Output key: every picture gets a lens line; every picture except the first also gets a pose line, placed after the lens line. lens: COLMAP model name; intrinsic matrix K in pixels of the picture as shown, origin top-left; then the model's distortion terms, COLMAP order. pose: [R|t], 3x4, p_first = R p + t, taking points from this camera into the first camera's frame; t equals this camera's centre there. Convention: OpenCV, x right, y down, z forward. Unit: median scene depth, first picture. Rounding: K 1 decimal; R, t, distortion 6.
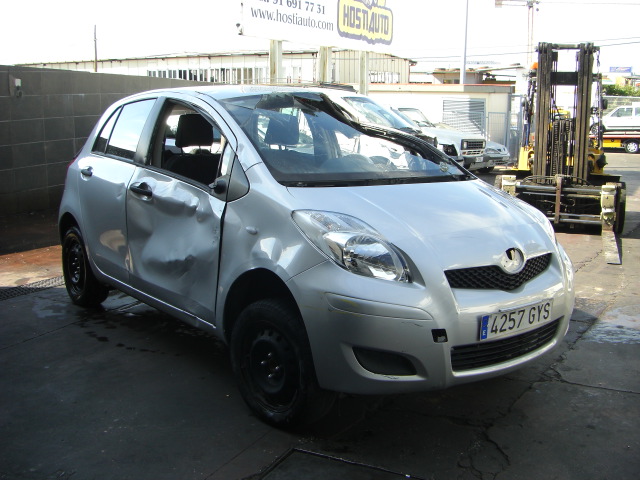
lens RADIAL K [[729.7, 0, 320.0], [0, 729.7, 240.0], [0, 0, 1]] dist [-0.208709, 0.203815]
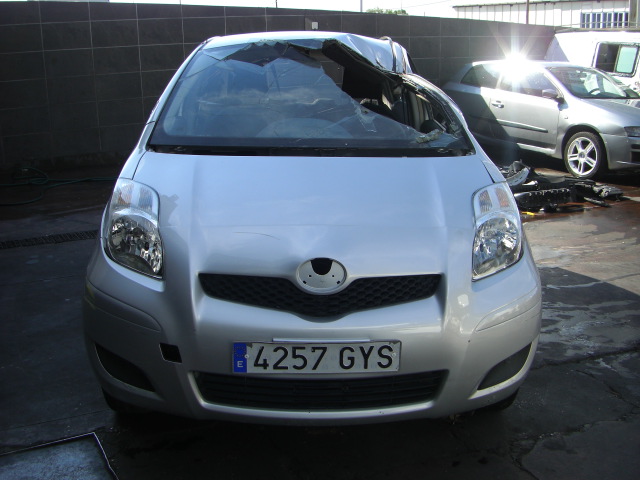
lens RADIAL K [[729.7, 0, 320.0], [0, 729.7, 240.0], [0, 0, 1]] dist [-0.208709, 0.203815]
pose [[0.812575, 0.139815, -0.565839, 0.665263], [-0.095672, 0.989630, 0.107140, -0.082252], [0.574952, -0.032925, 0.817525, 0.415575]]
